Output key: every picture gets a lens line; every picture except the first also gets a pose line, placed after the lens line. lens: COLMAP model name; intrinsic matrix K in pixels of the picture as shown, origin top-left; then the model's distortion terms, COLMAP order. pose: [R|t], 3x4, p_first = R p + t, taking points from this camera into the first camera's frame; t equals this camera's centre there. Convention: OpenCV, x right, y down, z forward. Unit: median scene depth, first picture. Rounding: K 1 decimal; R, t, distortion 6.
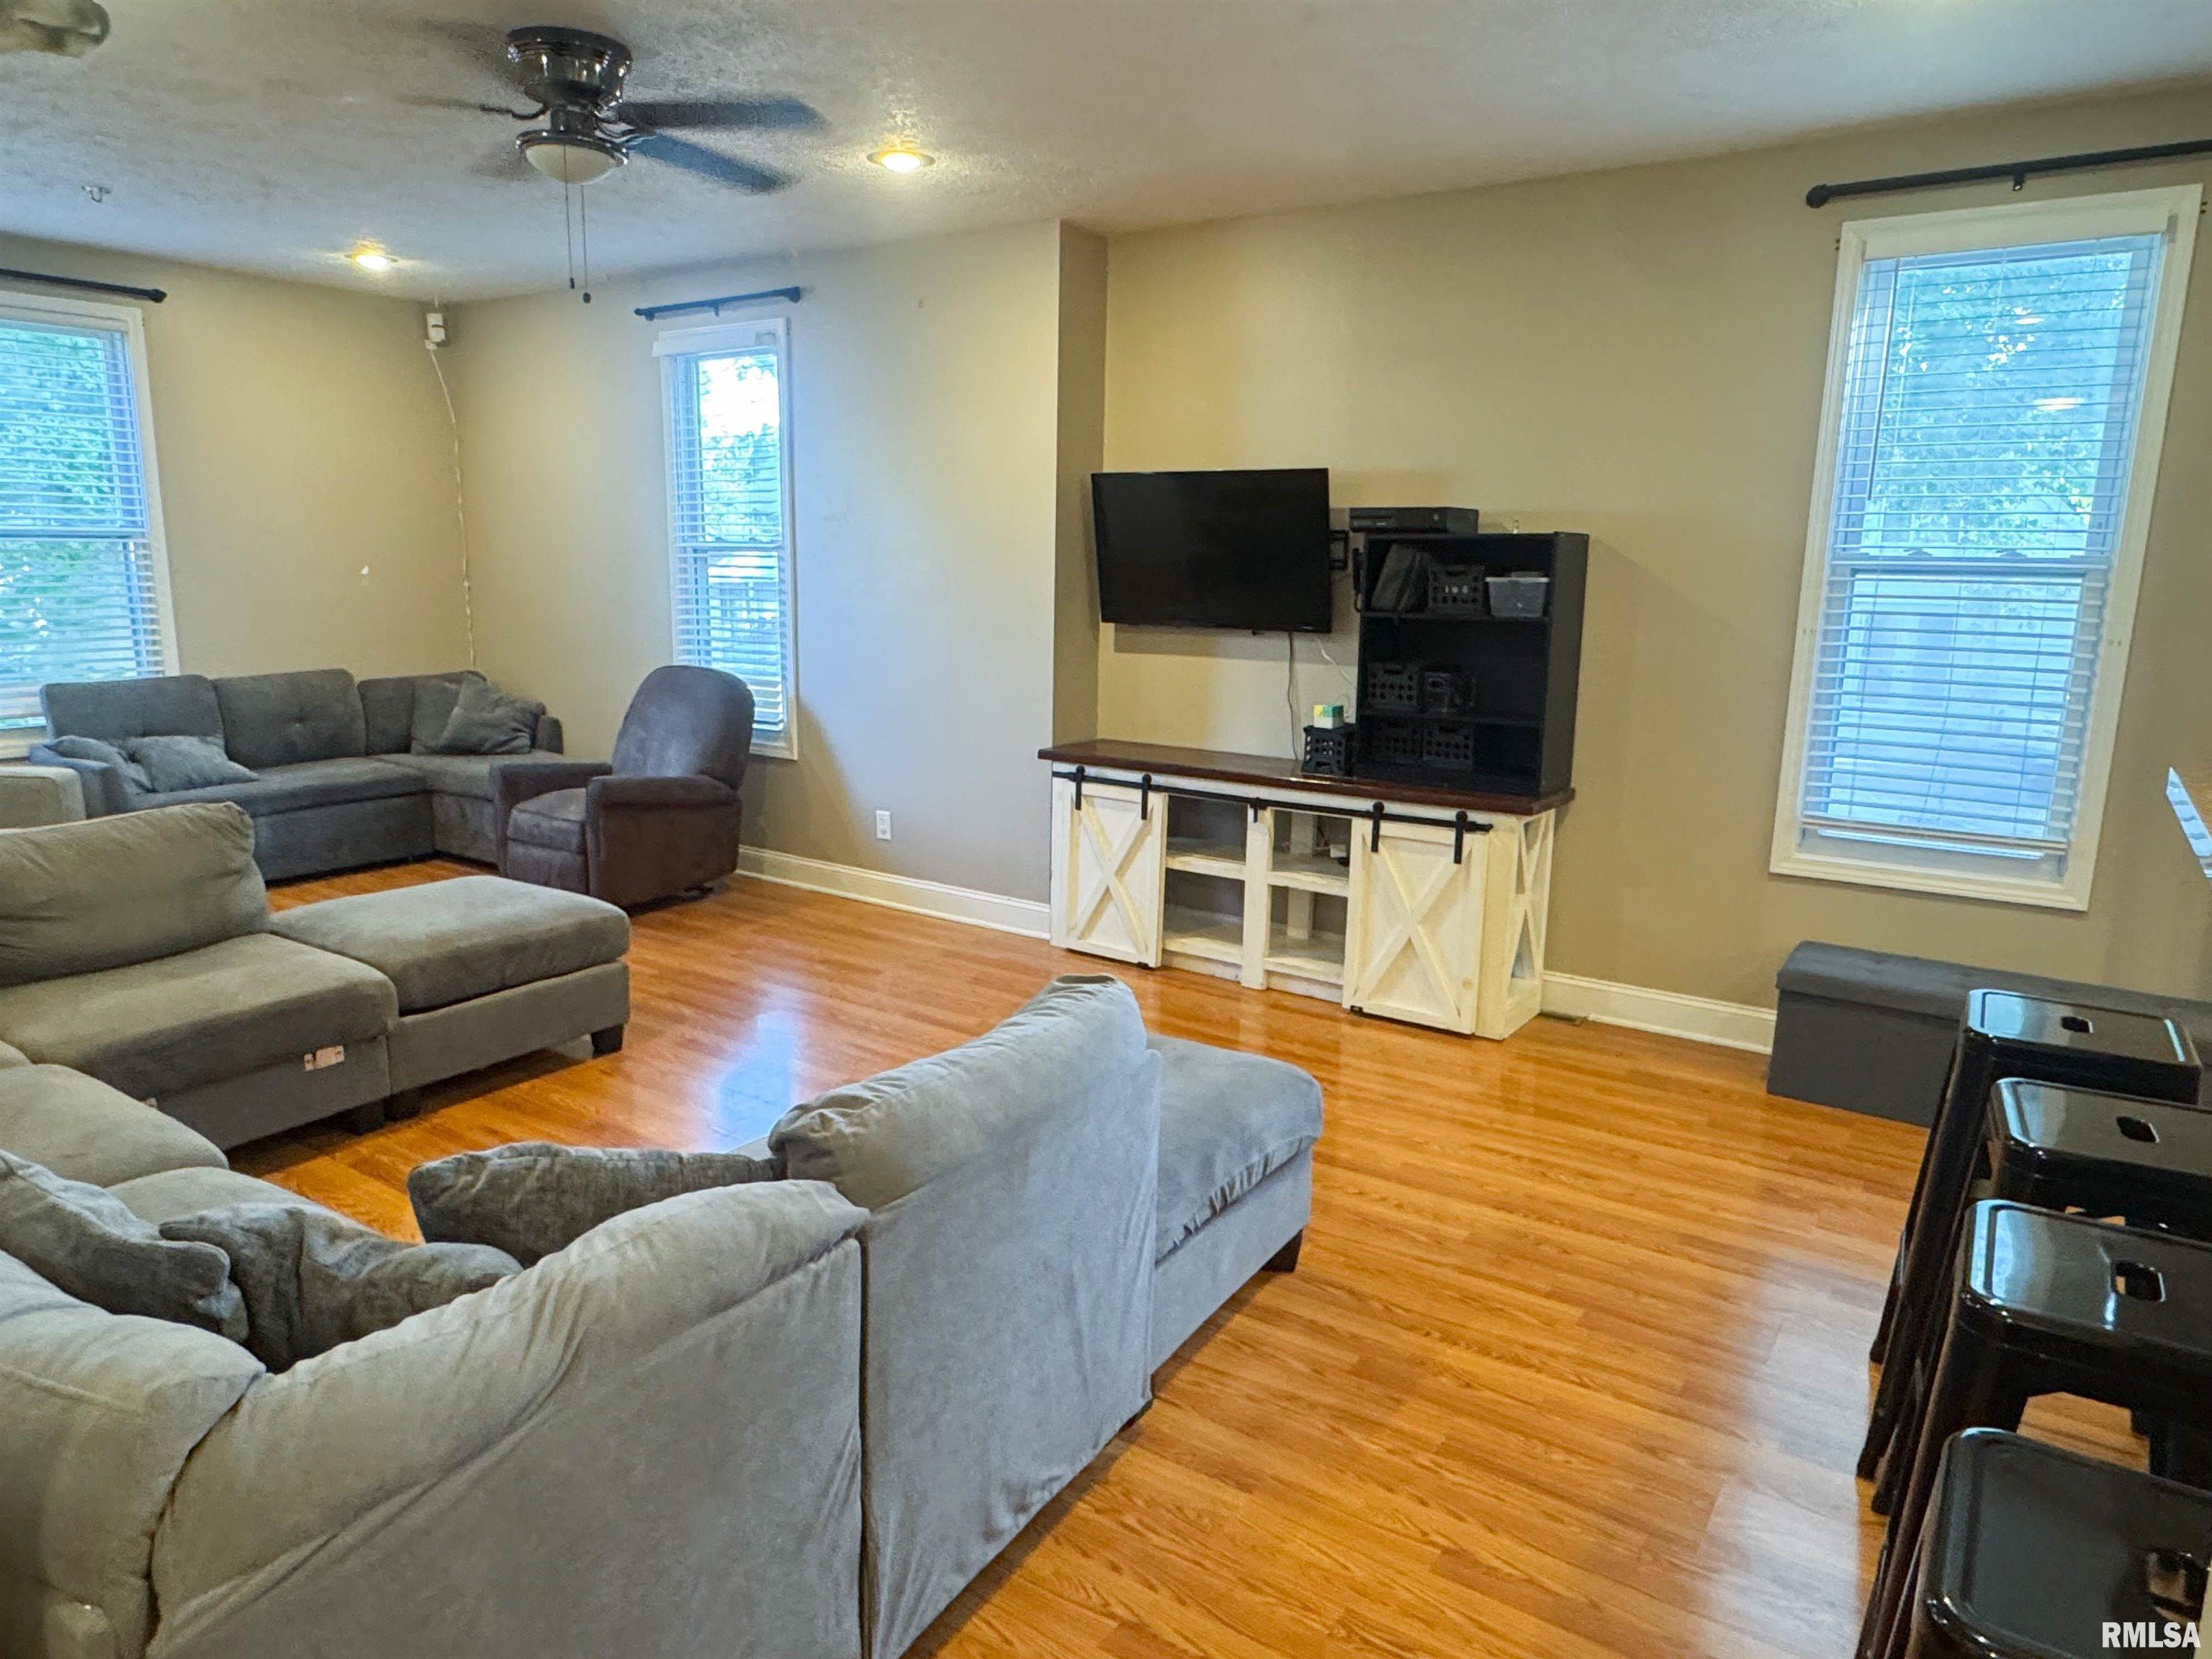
lens RADIAL K [[1385.4, 0, 1106.0], [0, 1385.4, 829.5], [0, 0, 1]] dist [-0.000169, -0.000286]
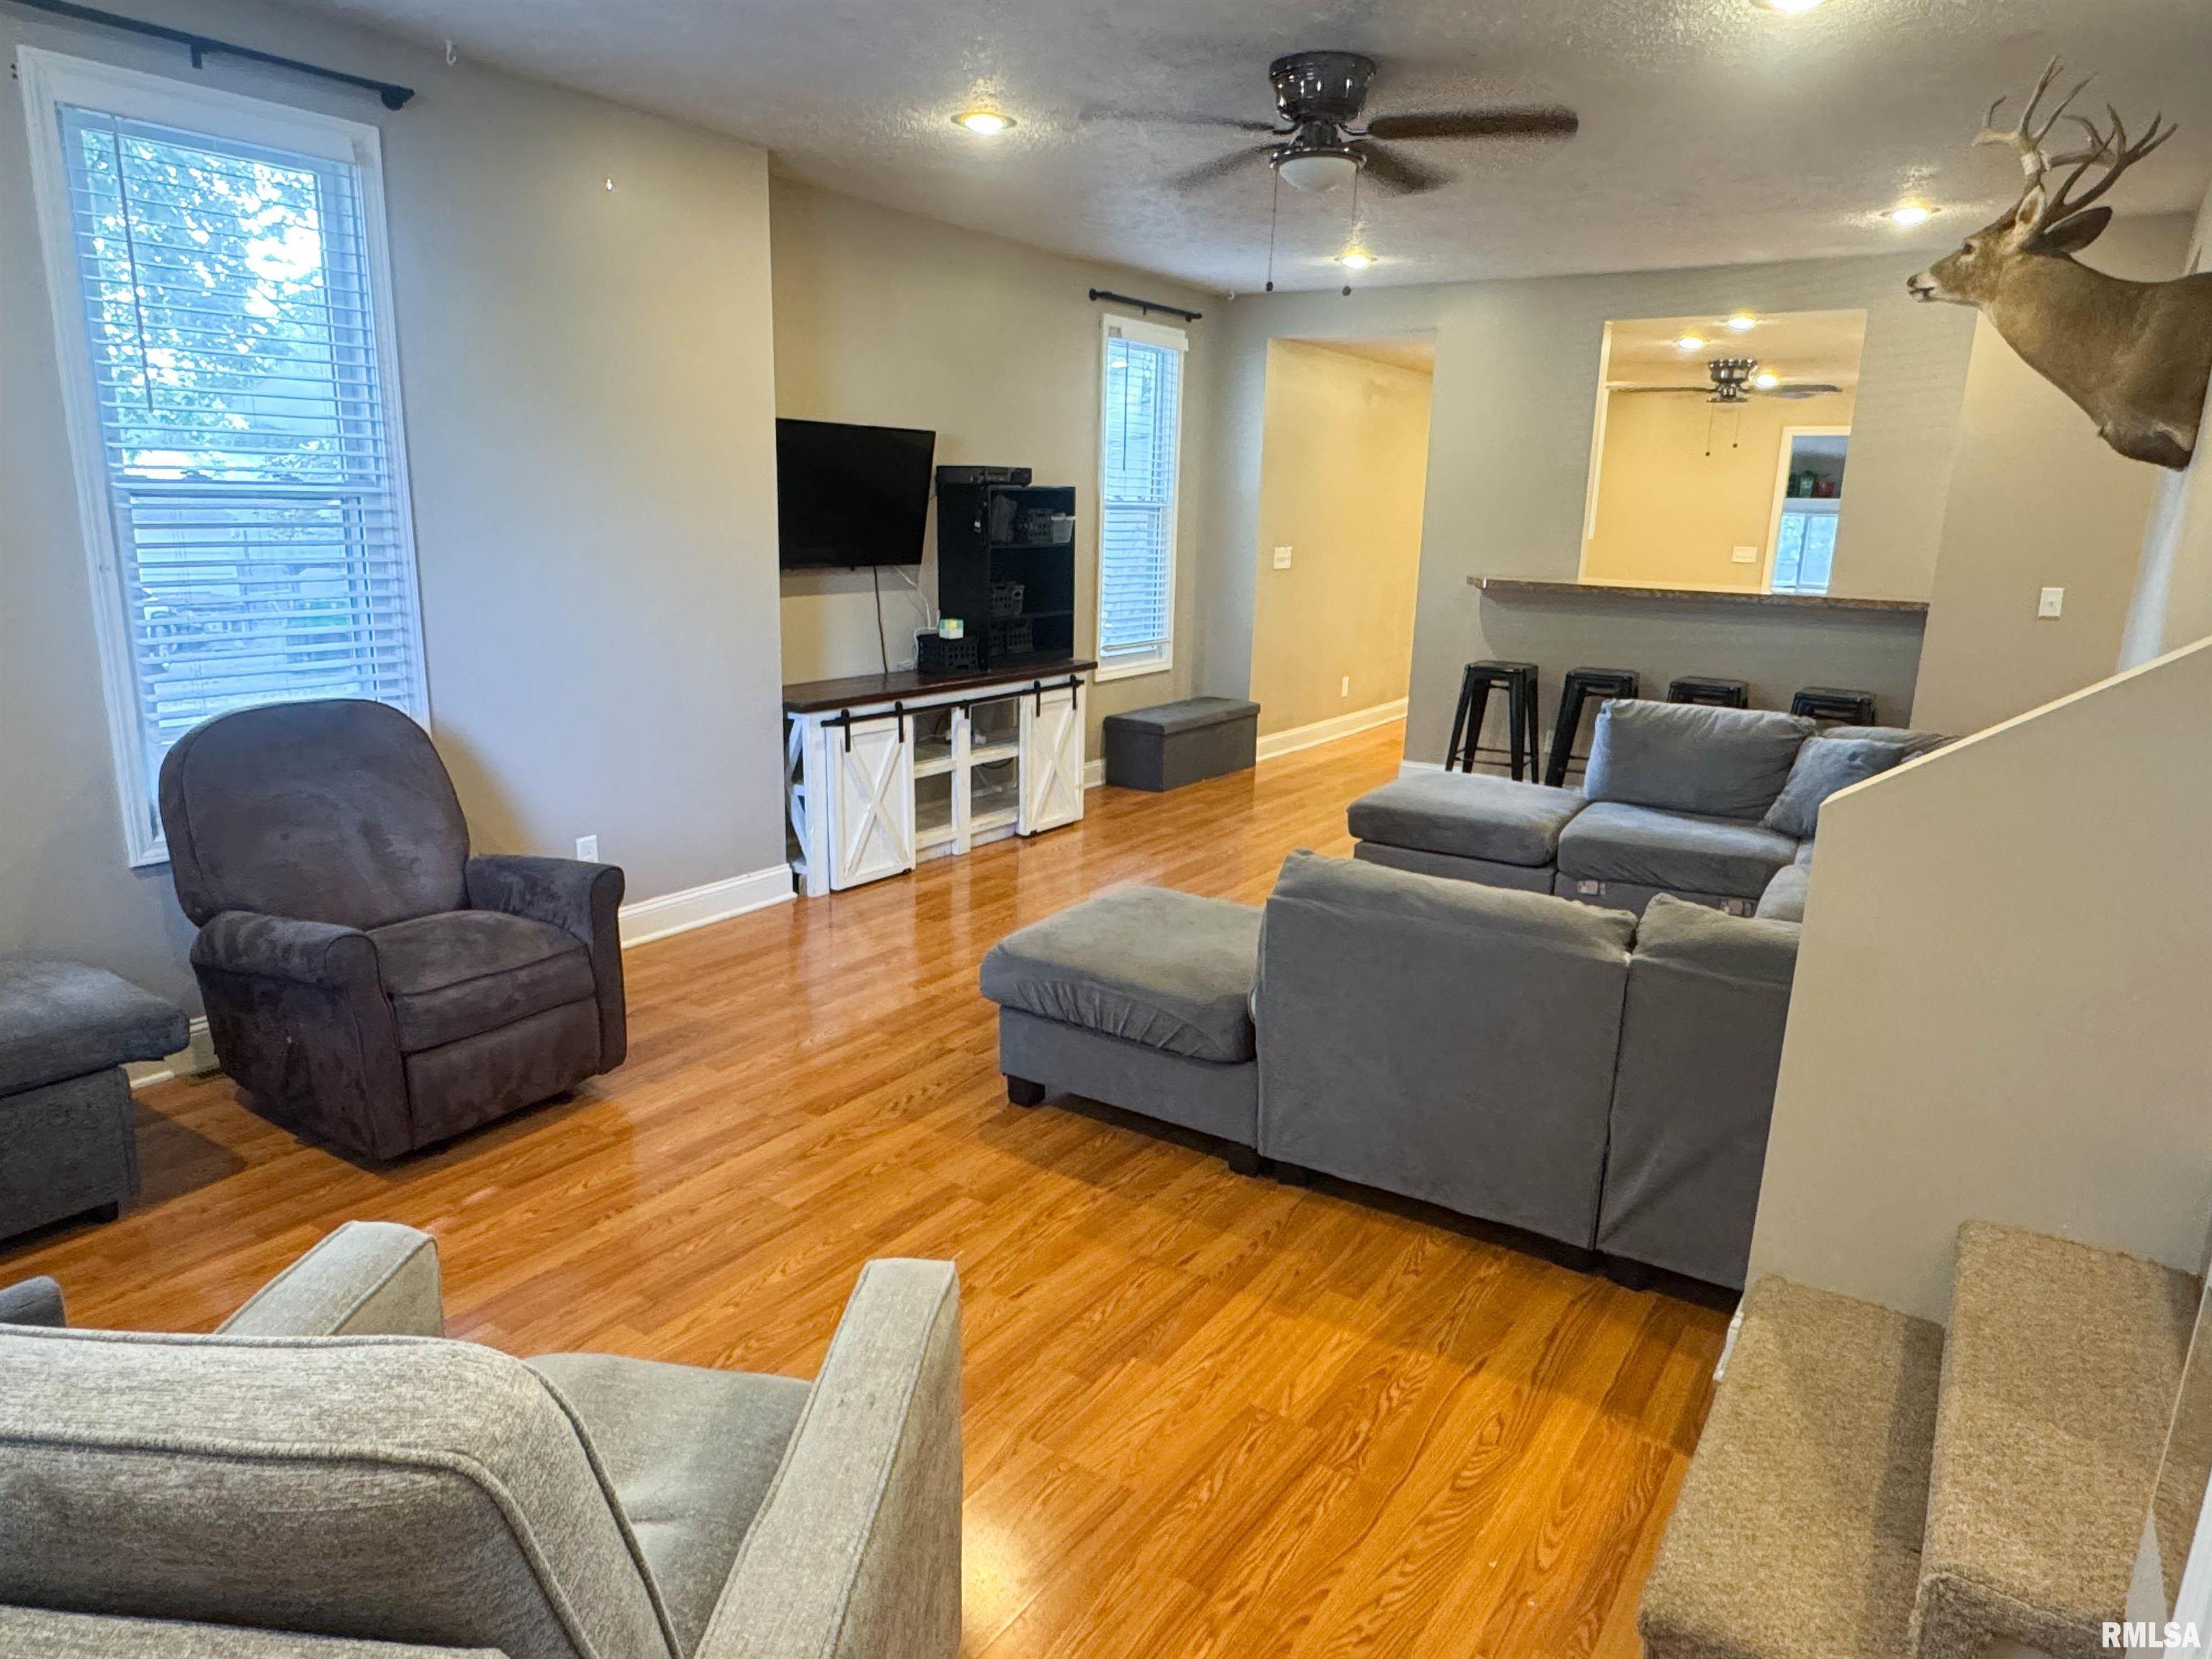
lens RADIAL K [[1443.2, 0, 1106.0], [0, 1443.2, 829.5], [0, 0, 1]] dist [0.004251, 0.001783]
pose [[-0.019002, -0.246818, 0.968875, -1.134307], [0.162102, 0.955469, 0.246582, -0.202545], [-0.986591, 0.161743, 0.021854, 0.831377]]
